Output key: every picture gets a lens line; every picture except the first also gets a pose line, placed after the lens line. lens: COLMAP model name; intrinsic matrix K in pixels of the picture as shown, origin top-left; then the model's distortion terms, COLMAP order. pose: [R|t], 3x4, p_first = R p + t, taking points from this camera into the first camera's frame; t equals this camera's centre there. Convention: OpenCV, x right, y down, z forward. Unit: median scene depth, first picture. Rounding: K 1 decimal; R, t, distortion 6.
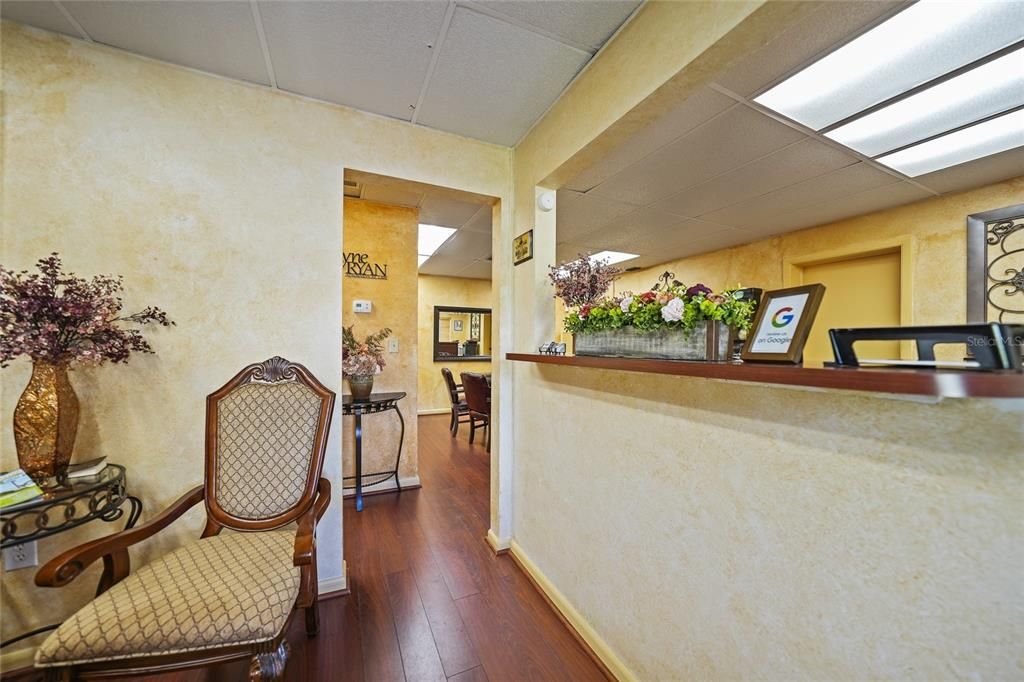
lens RADIAL K [[362.8, 0, 509.2], [0, 362.8, 343.8], [0, 0, 1]] dist [-0.010859, 0.000075]
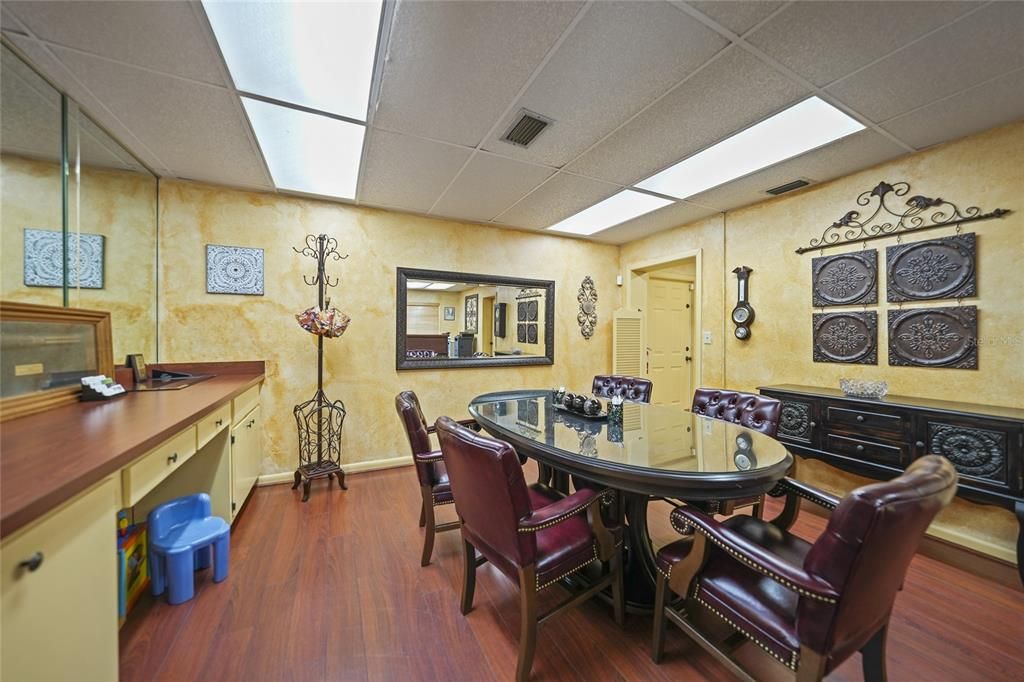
lens RADIAL K [[362.8, 0, 516.6], [0, 362.8, 340.2], [0, 0, 1]] dist [-0.010859, 0.000075]
pose [[0.999436, -0.003781, 0.033377, -0.044802], [0.003453, 0.999945, 0.009895, -0.000625], [-0.033413, -0.009774, 0.999394, 0.433669]]
